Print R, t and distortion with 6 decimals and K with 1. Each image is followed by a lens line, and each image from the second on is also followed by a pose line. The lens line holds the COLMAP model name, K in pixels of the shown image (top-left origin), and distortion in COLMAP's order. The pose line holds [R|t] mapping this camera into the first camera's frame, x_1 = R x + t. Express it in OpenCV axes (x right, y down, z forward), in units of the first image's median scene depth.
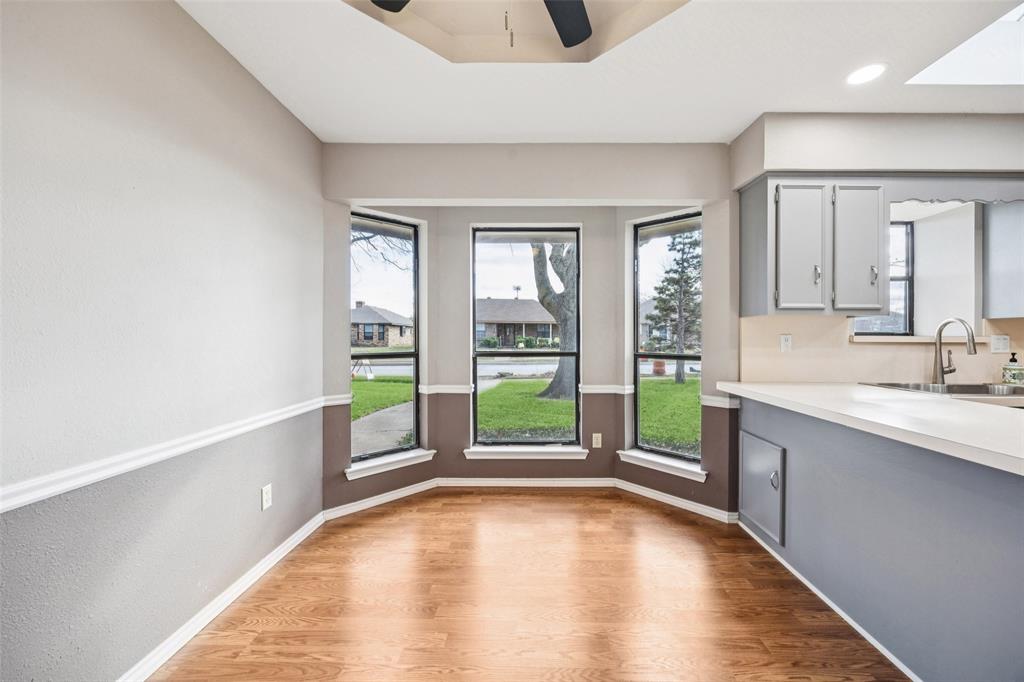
lens RADIAL K [[401.1, 0, 528.4], [0, 401.1, 339.1], [0, 0, 1]] dist [0.000867, 0.000190]
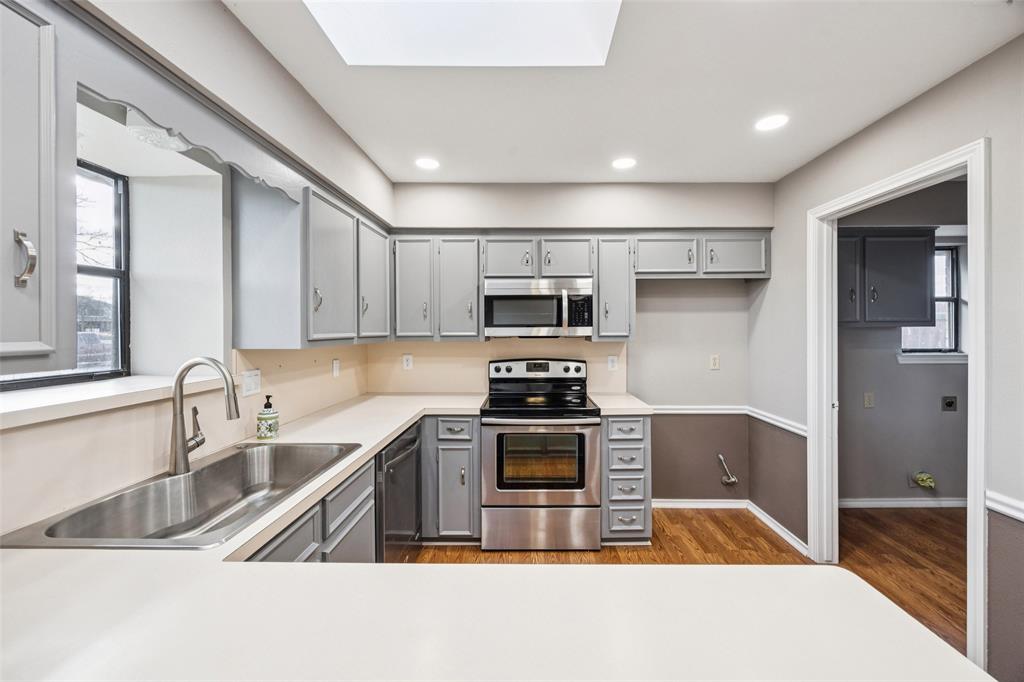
lens RADIAL K [[394.0, 0, 524.5], [0, 394.0, 329.3], [0, 0, 1]] dist [-0.001391, -0.000173]
pose [[0.009414, -0.006102, 0.999937, 0.455303], [0.005525, 0.999966, 0.006050, -0.085852], [-0.999940, 0.005468, 0.009447, 0.488409]]
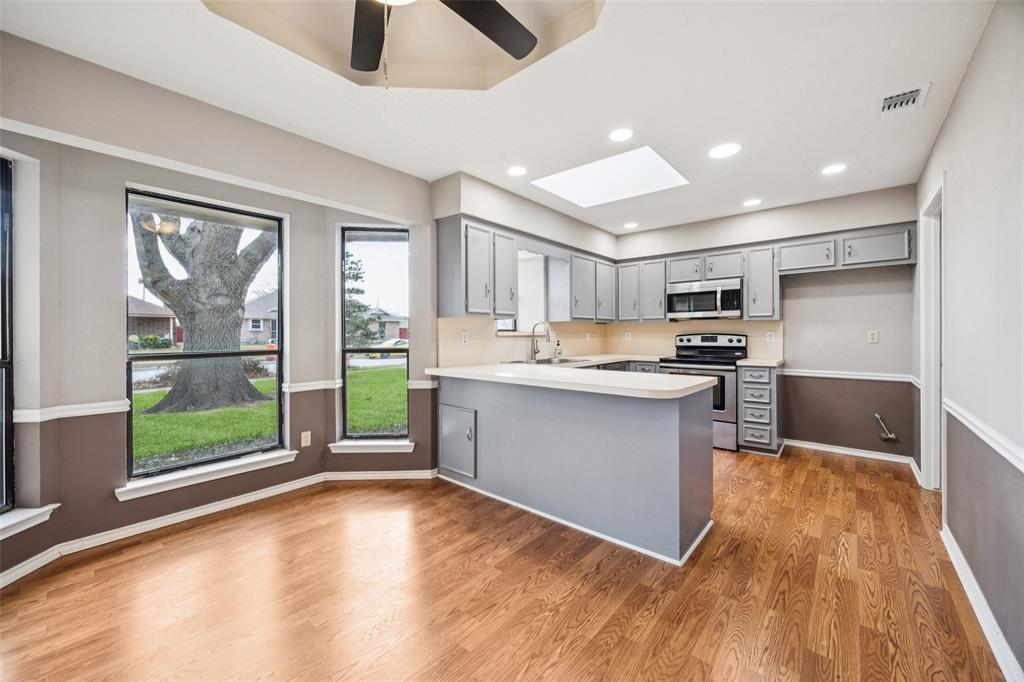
lens RADIAL K [[389.2, 0, 512.9], [0, 389.2, 334.8], [0, 0, 1]] dist [-0.001782, -0.000072]
pose [[0.651921, -0.009677, 0.758225, -0.270929], [0.010247, 0.999940, 0.003951, -0.001461], [-0.758218, 0.005194, 0.651981, -0.008263]]
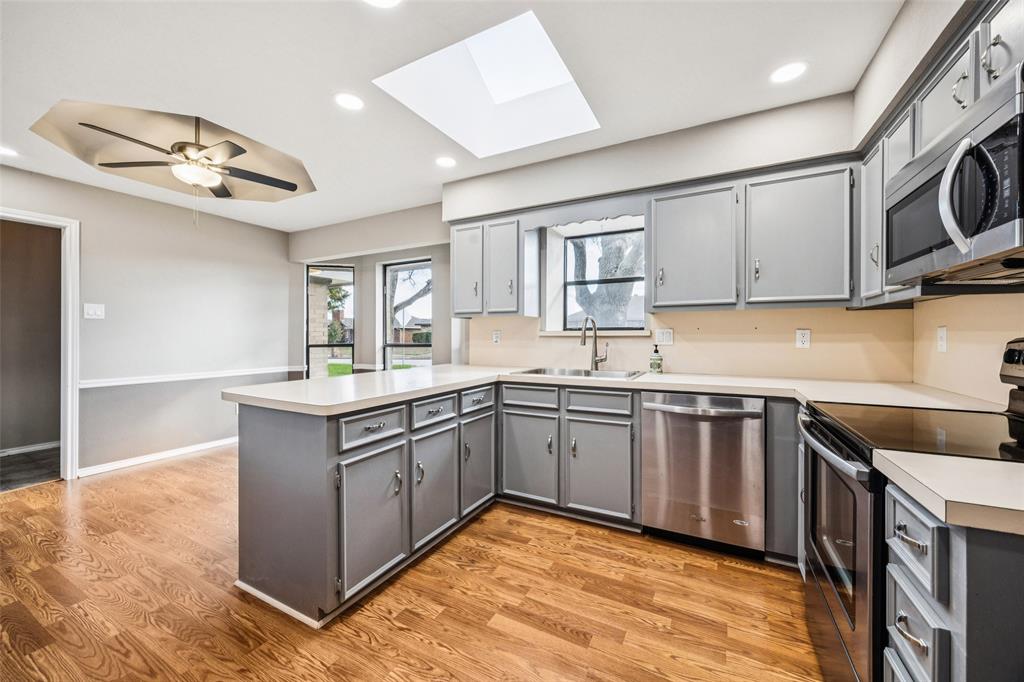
lens RADIAL K [[394.7, 0, 508.5], [0, 394.7, 334.4], [0, 0, 1]] dist [-0.002482, -0.000421]
pose [[0.884095, -0.006324, -0.467264, 1.282979], [0.002146, 0.999953, -0.009474, 0.013302], [0.467302, 0.007373, 0.884067, -0.161747]]
